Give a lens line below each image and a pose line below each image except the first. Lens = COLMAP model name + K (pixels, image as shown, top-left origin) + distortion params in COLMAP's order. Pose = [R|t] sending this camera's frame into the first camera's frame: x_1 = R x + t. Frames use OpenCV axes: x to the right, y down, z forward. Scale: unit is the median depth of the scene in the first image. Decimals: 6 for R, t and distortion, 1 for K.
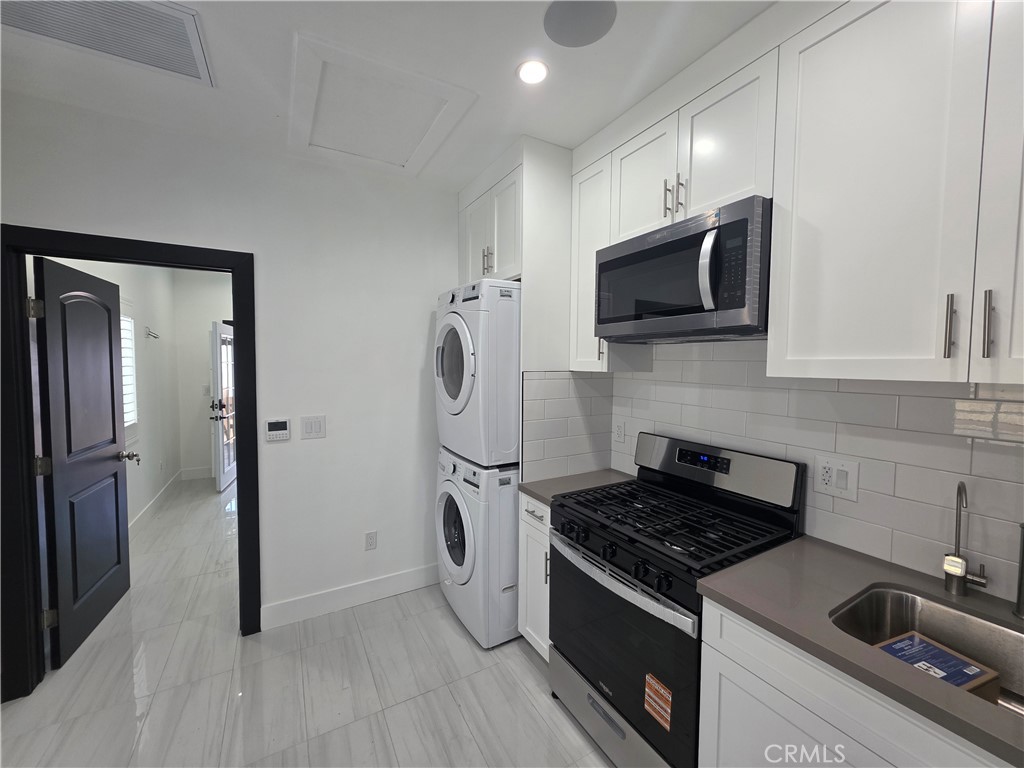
lens RADIAL K [[408.4, 0, 509.3], [0, 408.4, 382.1], [0, 0, 1]] dist [0.008486, 0.000295]
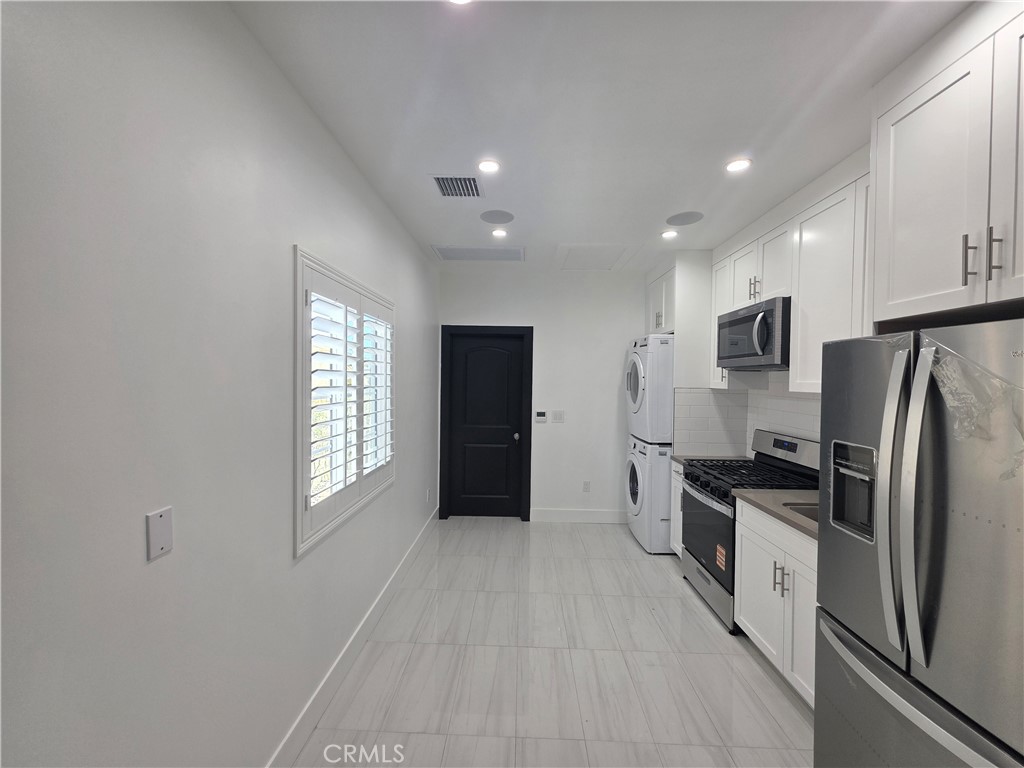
lens RADIAL K [[408.4, 0, 513.0], [0, 408.4, 382.4], [0, 0, 1]] dist [0.008486, 0.000295]
pose [[0.859889, 0.011181, -0.510359, 0.321814], [-0.034344, 0.998762, -0.035984, 0.035038], [0.509324, 0.048470, 0.859209, -0.783244]]
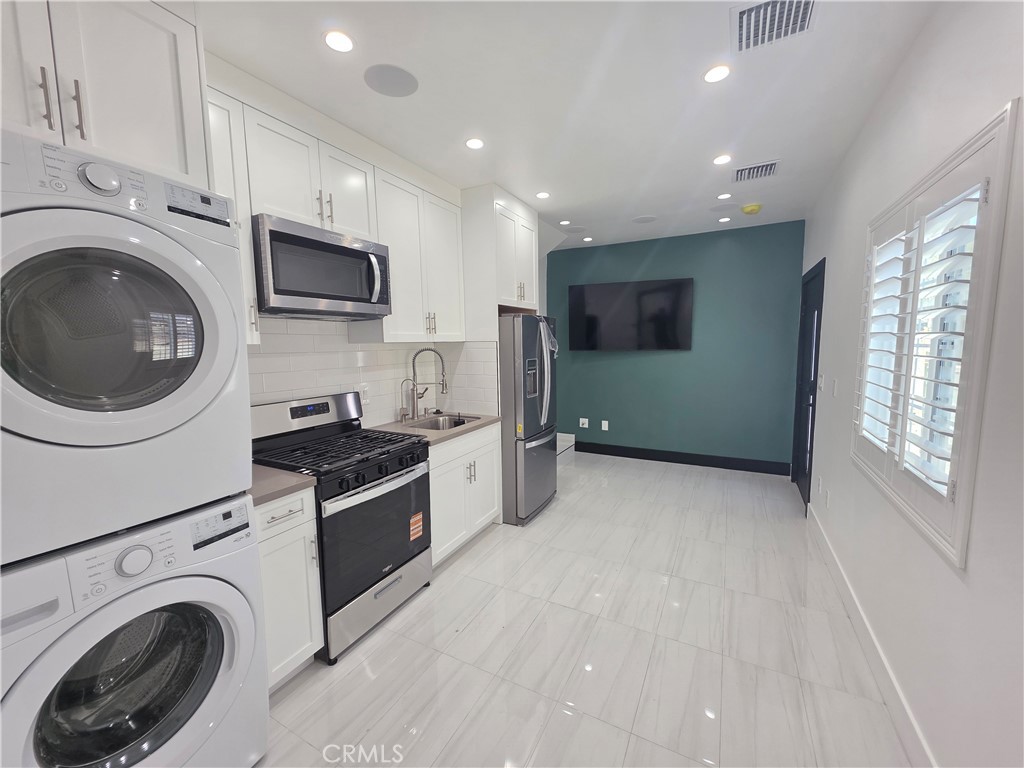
lens RADIAL K [[408.4, 0, 509.7], [0, 408.4, 382.8], [0, 0, 1]] dist [0.008486, 0.000295]
pose [[-0.532537, -0.079580, 0.842657, -0.835470], [0.053446, 0.990422, 0.127311, -0.025928], [-0.844718, 0.112835, -0.523183, 0.980366]]
